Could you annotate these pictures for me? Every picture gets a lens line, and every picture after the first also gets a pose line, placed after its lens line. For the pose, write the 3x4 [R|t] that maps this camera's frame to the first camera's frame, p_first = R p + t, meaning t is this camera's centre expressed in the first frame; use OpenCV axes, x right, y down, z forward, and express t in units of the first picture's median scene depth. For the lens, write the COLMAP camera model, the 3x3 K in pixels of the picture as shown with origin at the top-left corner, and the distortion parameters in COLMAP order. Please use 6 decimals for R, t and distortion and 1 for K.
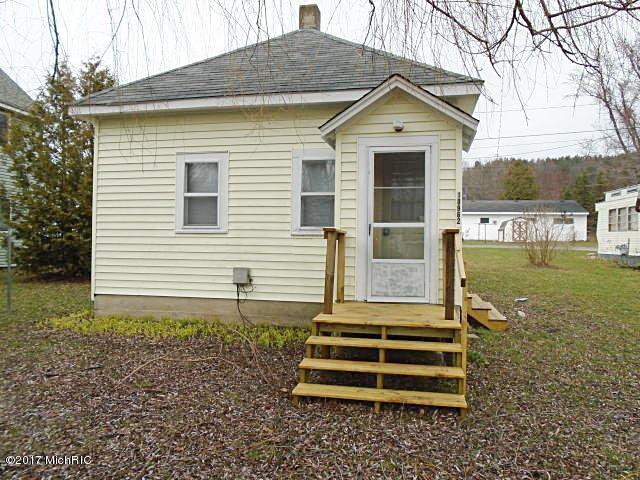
lens RADIAL K [[498.3, 0, 310.2], [0, 498.3, 238.3], [0, 0, 1]] dist [-0.015714, -0.003817]
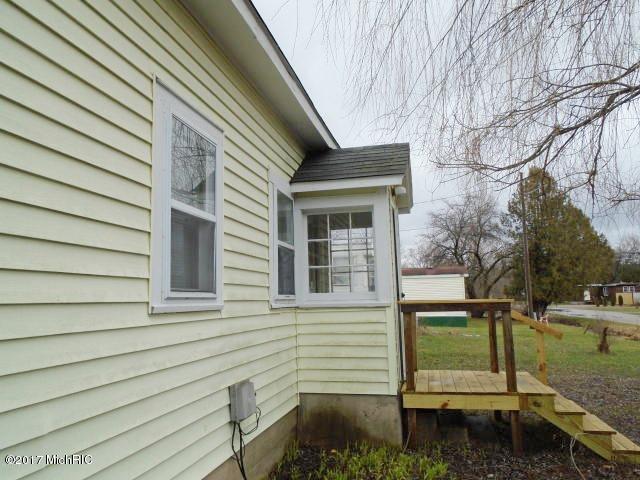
lens RADIAL K [[489.1, 0, 317.9], [0, 489.1, 238.2], [0, 0, 1]] dist [-0.009727, -0.006186]
pose [[0.006574, 0.114844, 0.993362, -0.620754], [0.006547, 0.993357, -0.114887, -0.023358], [-0.999957, 0.007259, 0.005778, 0.940423]]
